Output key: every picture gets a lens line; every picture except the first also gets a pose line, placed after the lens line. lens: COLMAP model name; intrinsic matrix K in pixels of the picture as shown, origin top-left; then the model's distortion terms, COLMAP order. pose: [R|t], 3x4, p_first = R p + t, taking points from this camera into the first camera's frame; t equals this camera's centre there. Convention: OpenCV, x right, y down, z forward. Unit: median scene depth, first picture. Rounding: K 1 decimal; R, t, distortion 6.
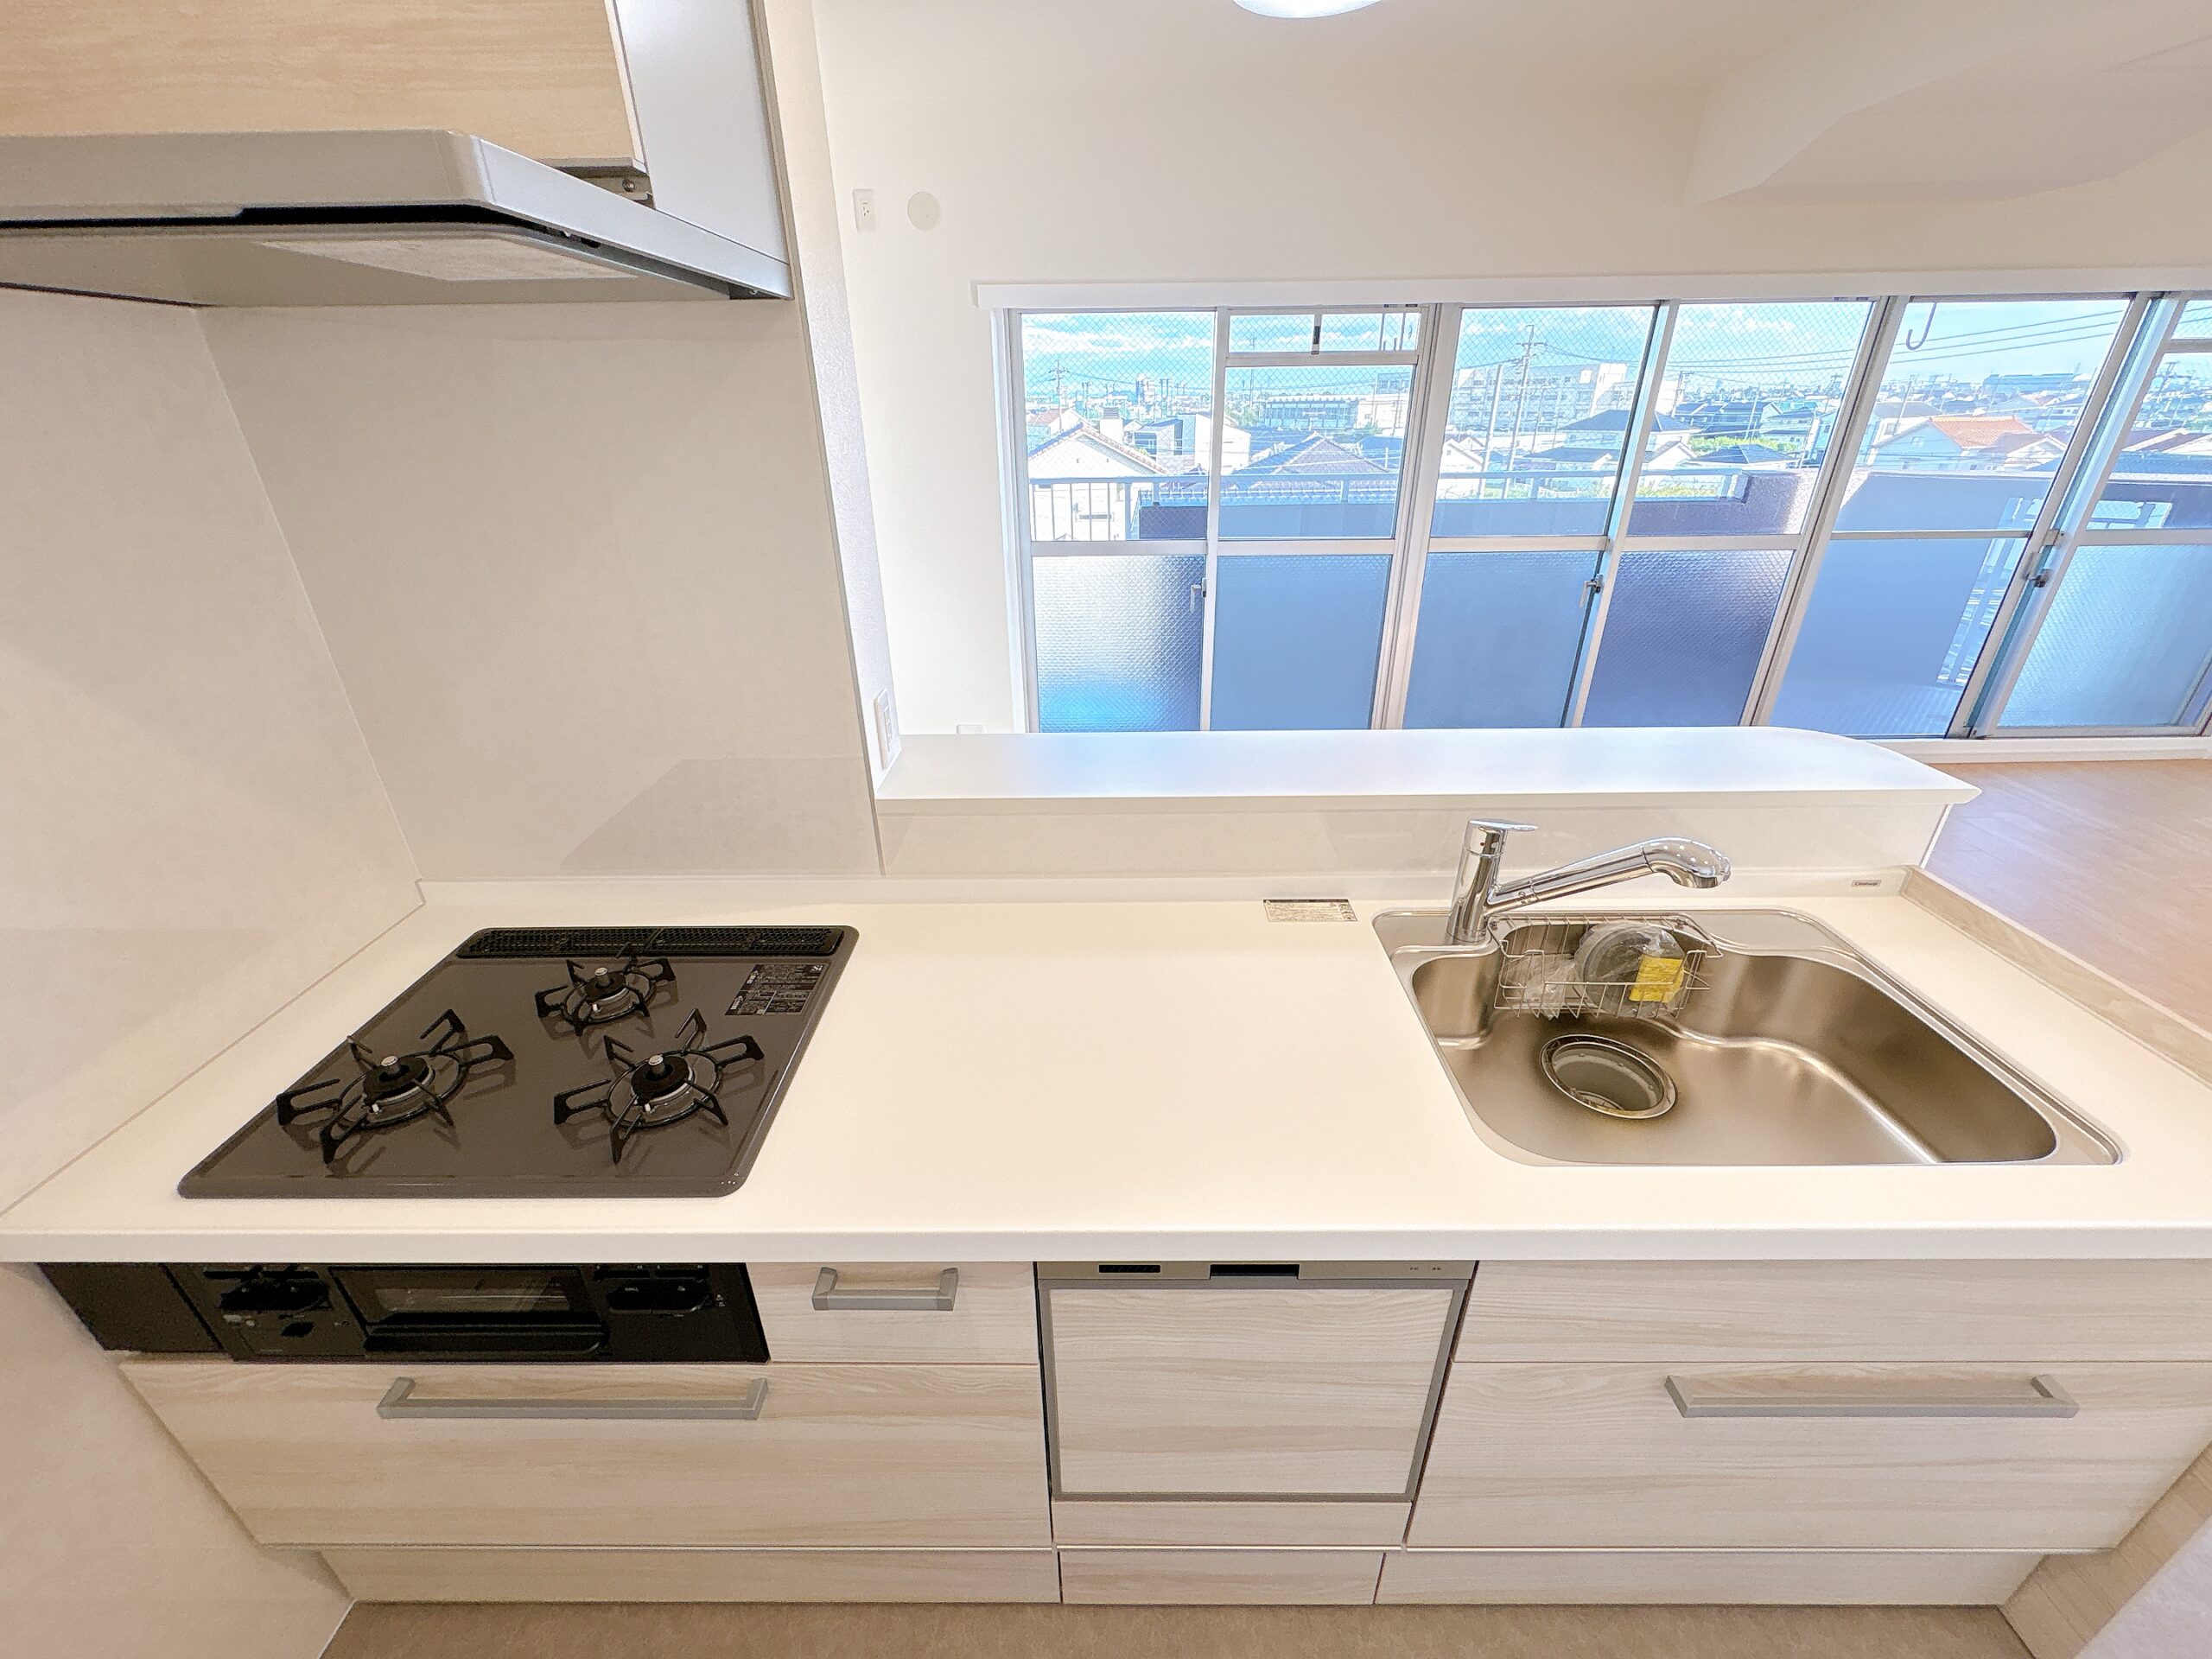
lens RADIAL K [[883.5, 0, 1106.0], [0, 883.5, 829.5], [0, 0, 1]] dist [-0.000801, -0.000251]
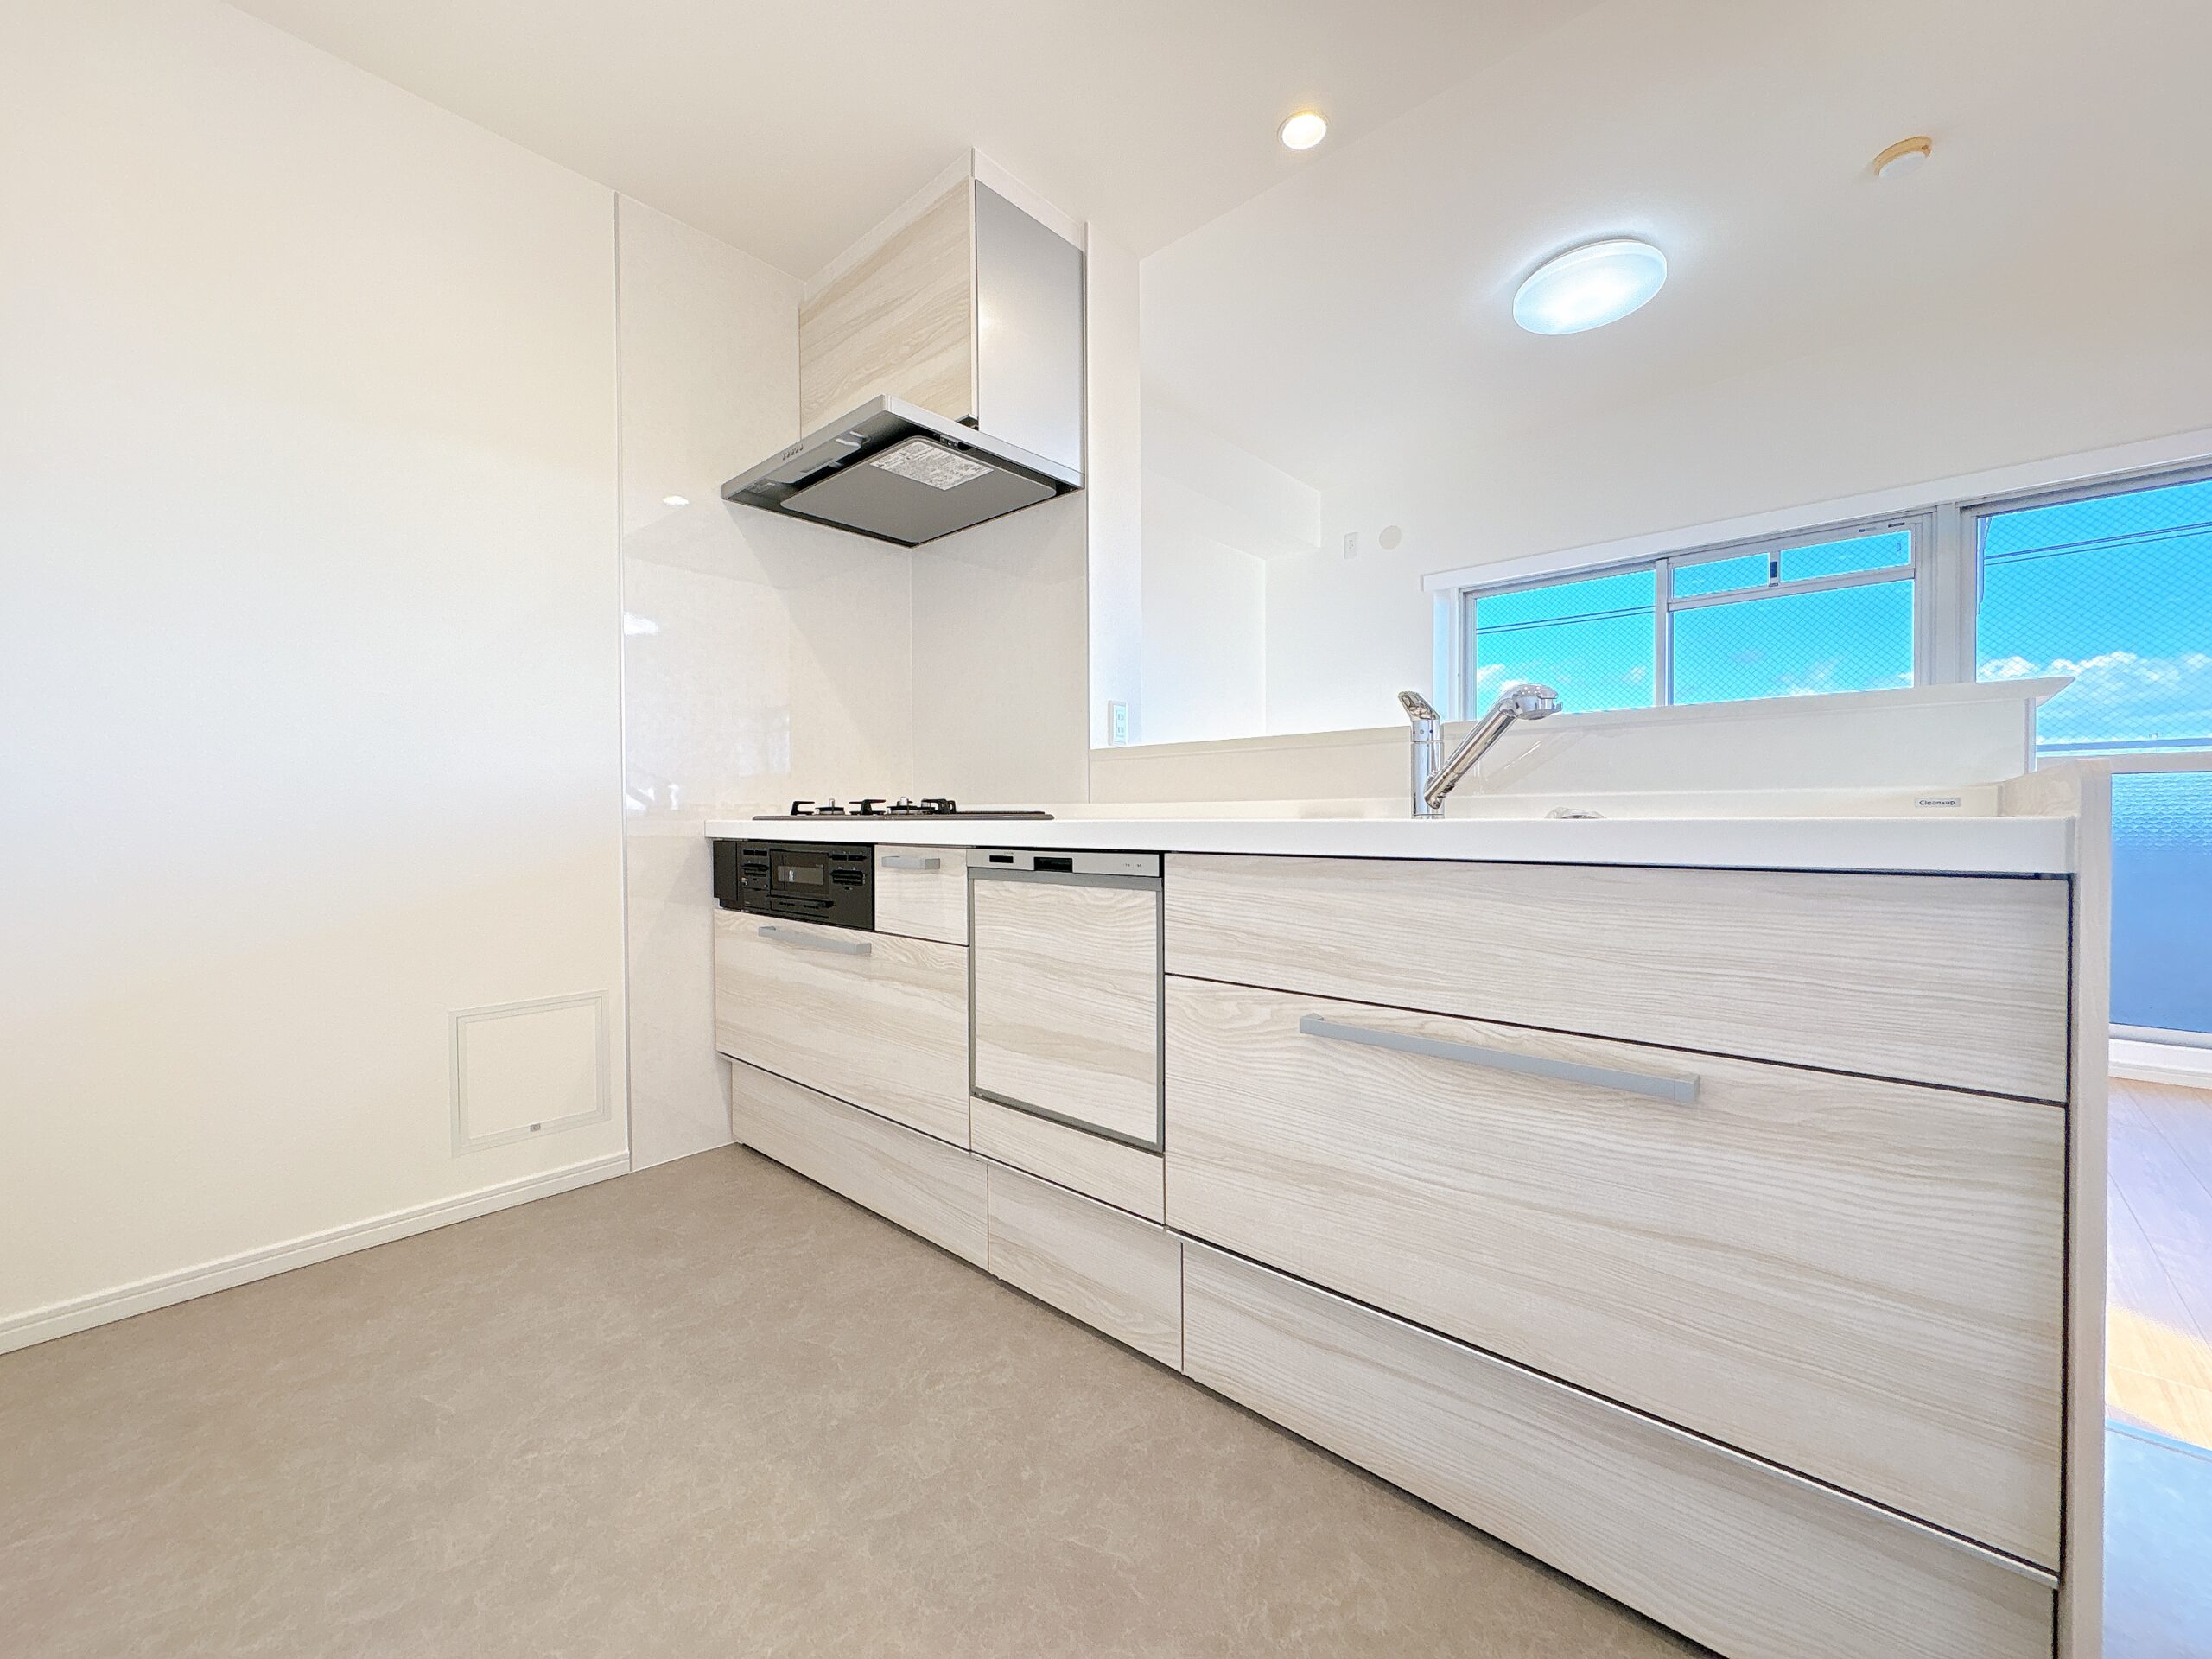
lens RADIAL K [[883.5, 0, 1106.0], [0, 883.5, 829.5], [0, 0, 1]] dist [-0.000801, -0.000251]
pose [[0.745801, 0.018511, -0.665912, 1.184979], [-0.294654, 0.905682, -0.304827, 0.821034], [0.597462, 0.423554, 0.680912, -0.052869]]
